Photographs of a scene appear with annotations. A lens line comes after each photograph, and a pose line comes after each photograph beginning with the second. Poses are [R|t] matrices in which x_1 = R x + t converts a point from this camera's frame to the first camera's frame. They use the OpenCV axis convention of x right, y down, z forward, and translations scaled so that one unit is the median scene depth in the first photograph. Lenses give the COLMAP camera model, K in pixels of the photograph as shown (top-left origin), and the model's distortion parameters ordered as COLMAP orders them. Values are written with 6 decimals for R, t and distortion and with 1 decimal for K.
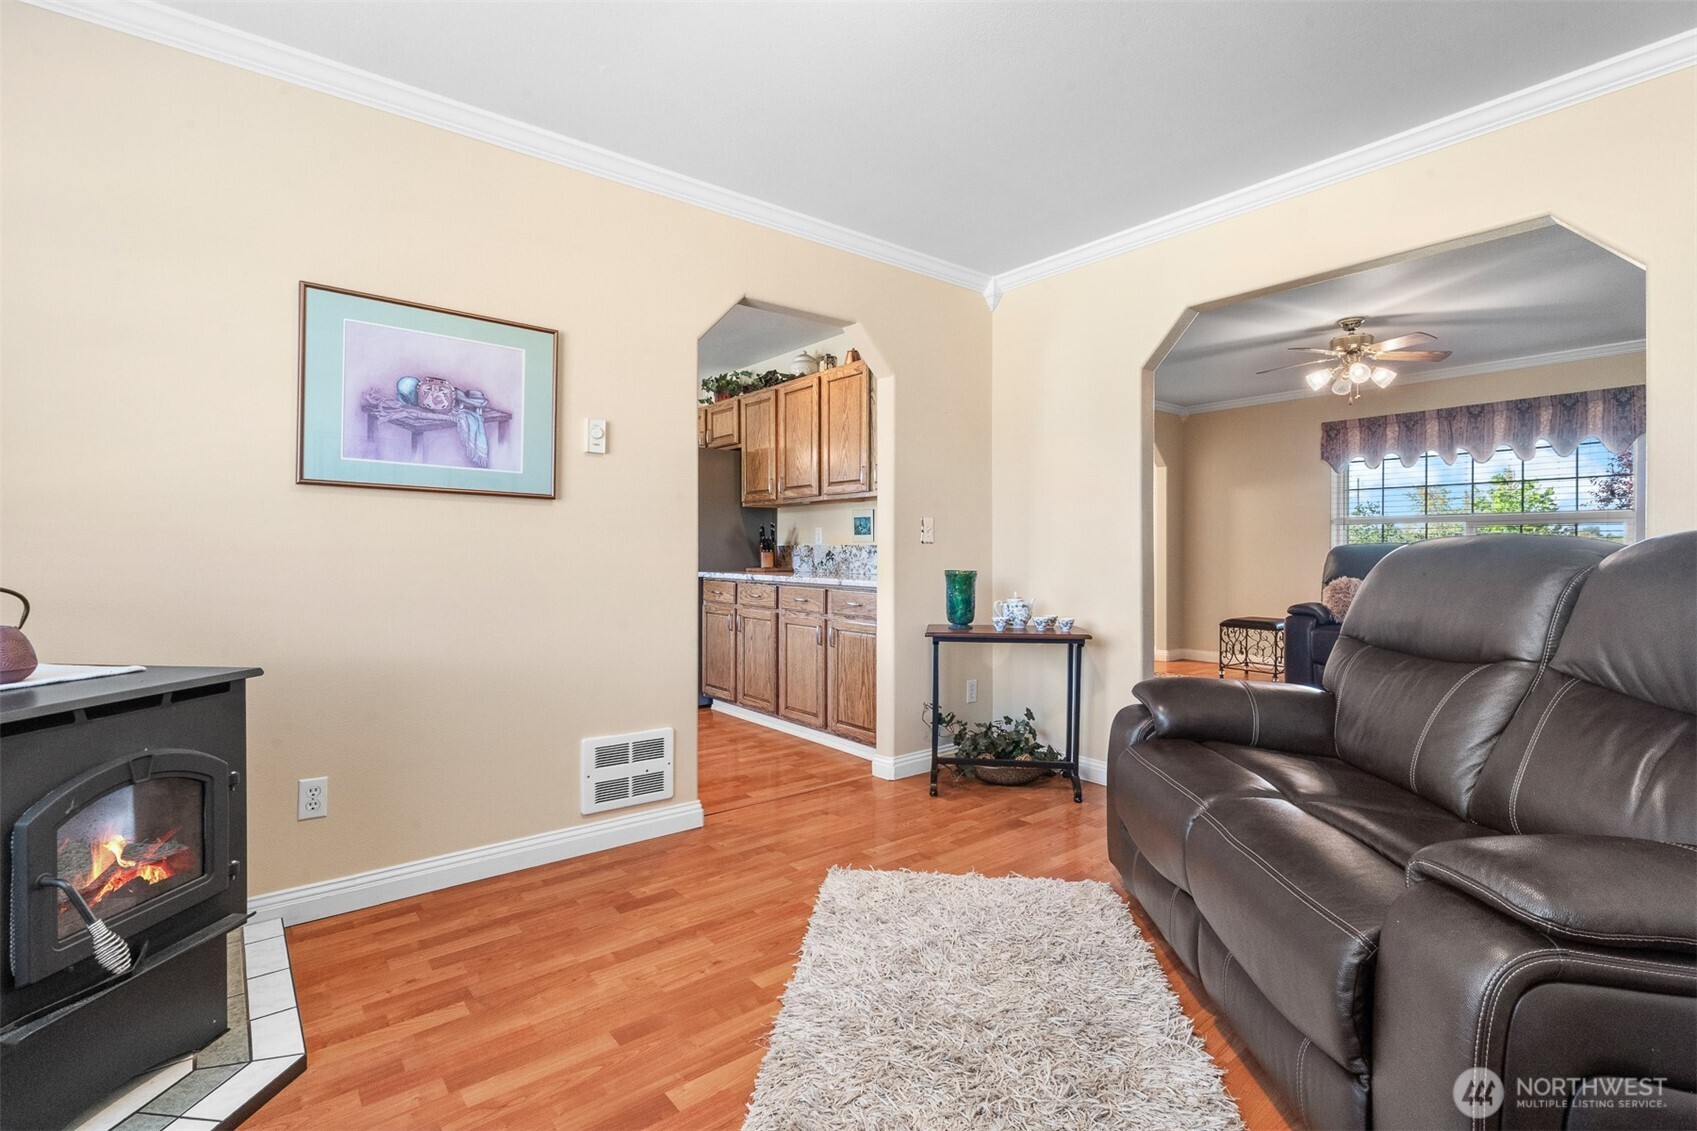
lens RADIAL K [[783.6, 0, 840.2], [0, 783.6, 551.9], [0, 0, 1]] dist [-0.004833, 0.001957]
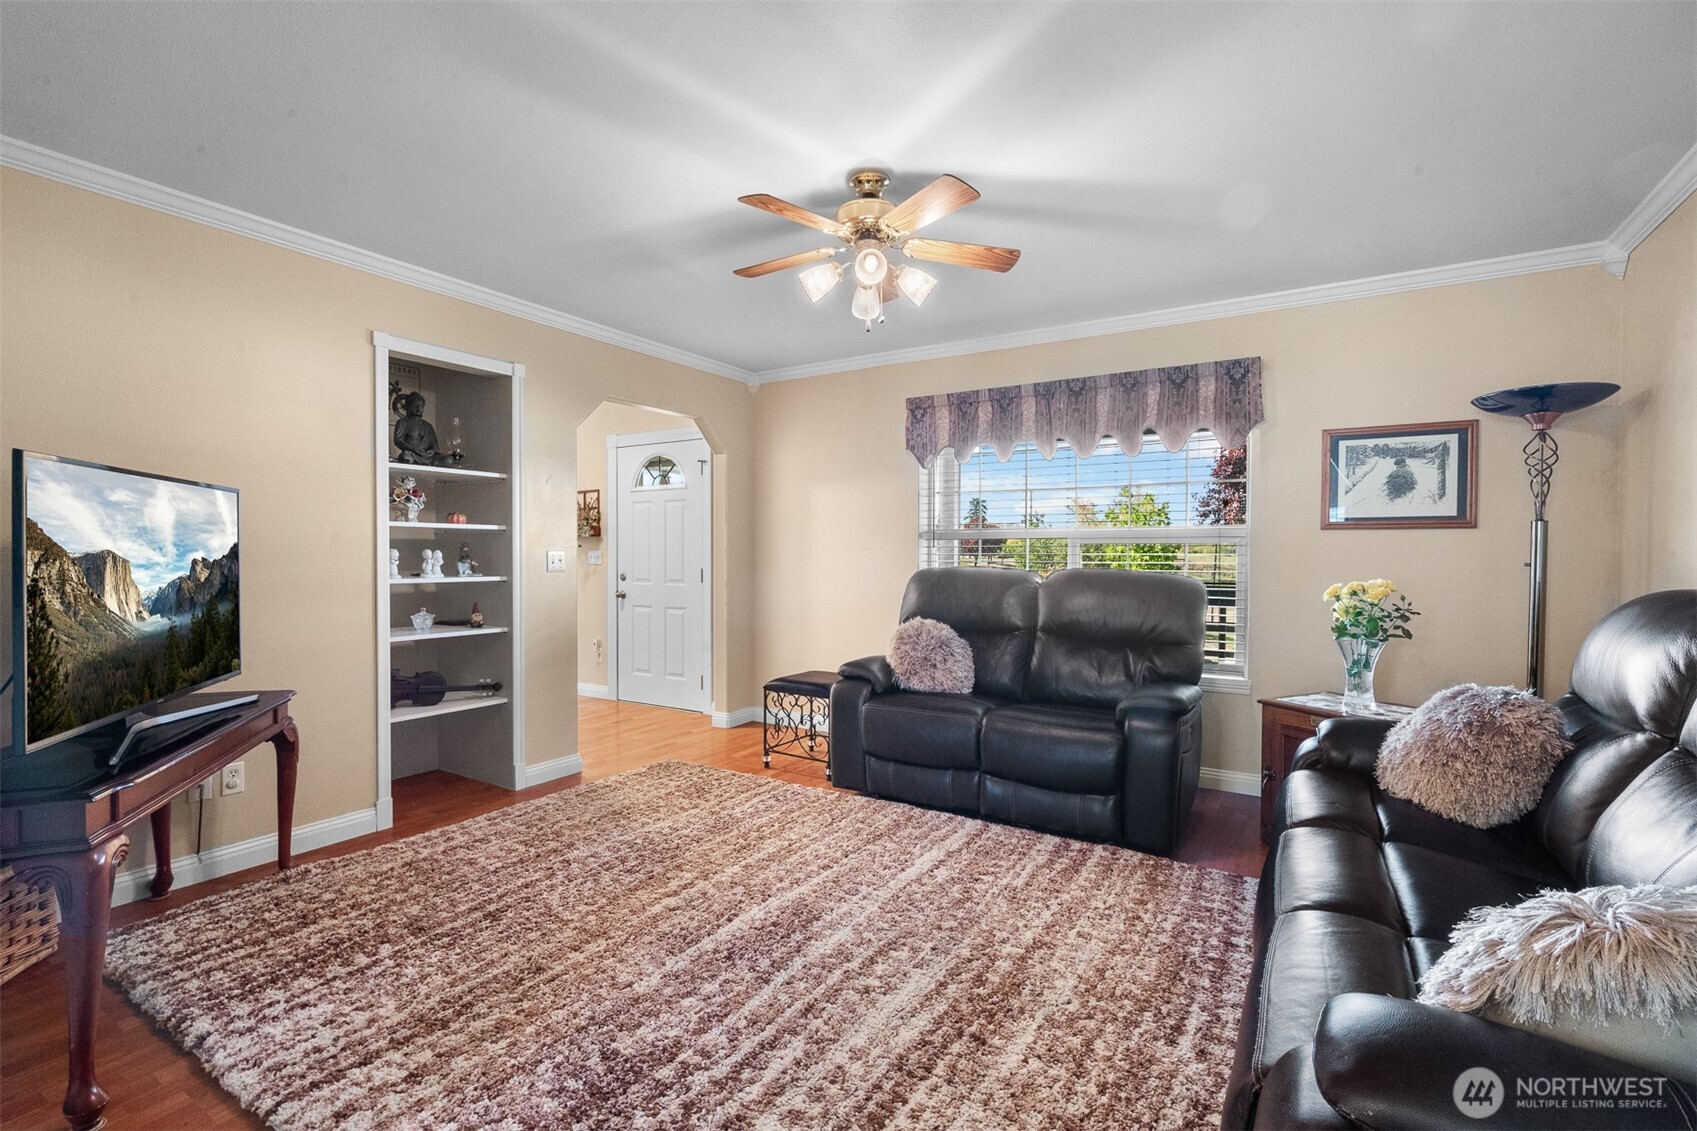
lens RADIAL K [[783.6, 0, 852.3], [0, 783.6, 560.5], [0, 0, 1]] dist [-0.004833, 0.001957]
pose [[0.937151, -0.001022, 0.348924, 0.353964], [-0.001665, 0.999971, 0.007402, -0.023195], [-0.348921, -0.007518, 0.937122, 0.379023]]
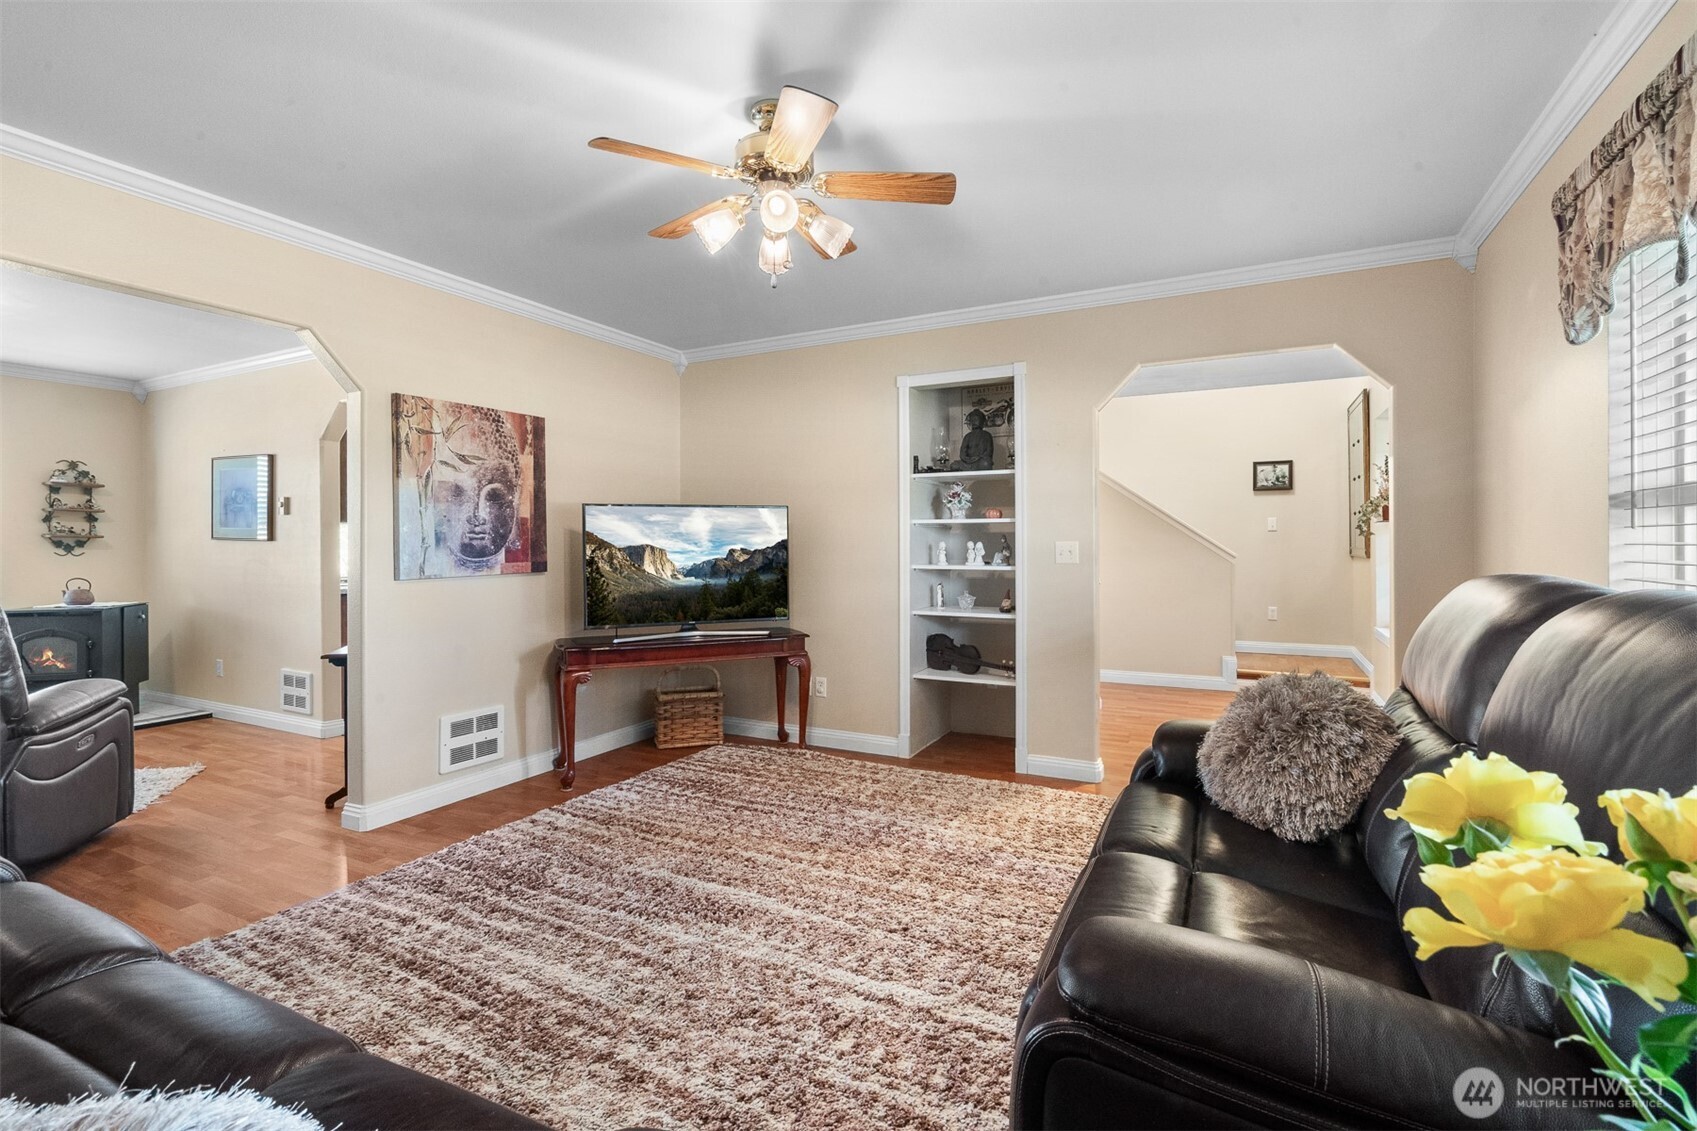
lens RADIAL K [[783.6, 0, 826.6], [0, 783.6, 546.3], [0, 0, 1]] dist [-0.004833, 0.001957]
pose [[0.401849, 0.003699, -0.915698, 0.957431], [0.000982, 0.999990, 0.004471, -0.026235], [0.915705, -0.002696, 0.401842, 0.707816]]
